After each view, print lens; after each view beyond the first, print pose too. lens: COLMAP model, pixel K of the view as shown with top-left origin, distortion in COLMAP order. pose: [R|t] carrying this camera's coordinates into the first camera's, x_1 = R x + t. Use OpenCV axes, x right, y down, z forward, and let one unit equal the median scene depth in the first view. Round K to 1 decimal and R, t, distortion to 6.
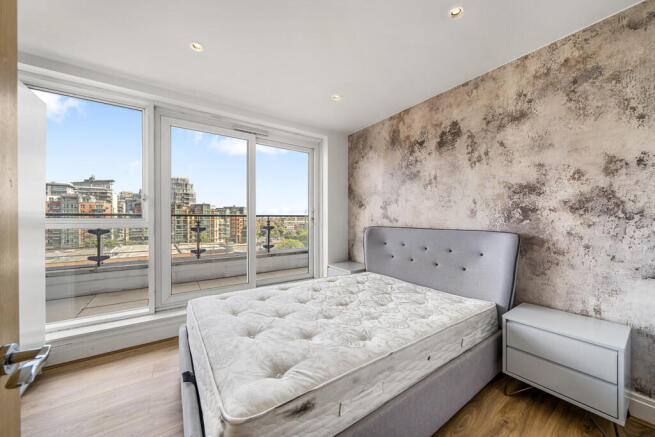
lens RADIAL K [[237.2, 0, 323.7], [0, 237.2, 218.6], [0, 0, 1]] dist [-0.000483, 0.000044]
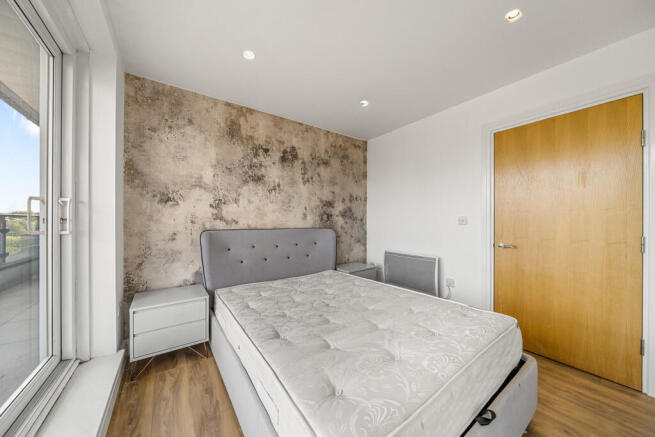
lens RADIAL K [[229.2, 0, 327.6], [0, 229.2, 219.6], [0, 0, 1]] dist [0.000001, -0.000133]
pose [[-0.040428, 0.003292, 0.999177, -0.712513], [0.000364, 0.999995, -0.003280, 0.001458], [-0.999182, 0.000231, -0.040429, 0.843137]]
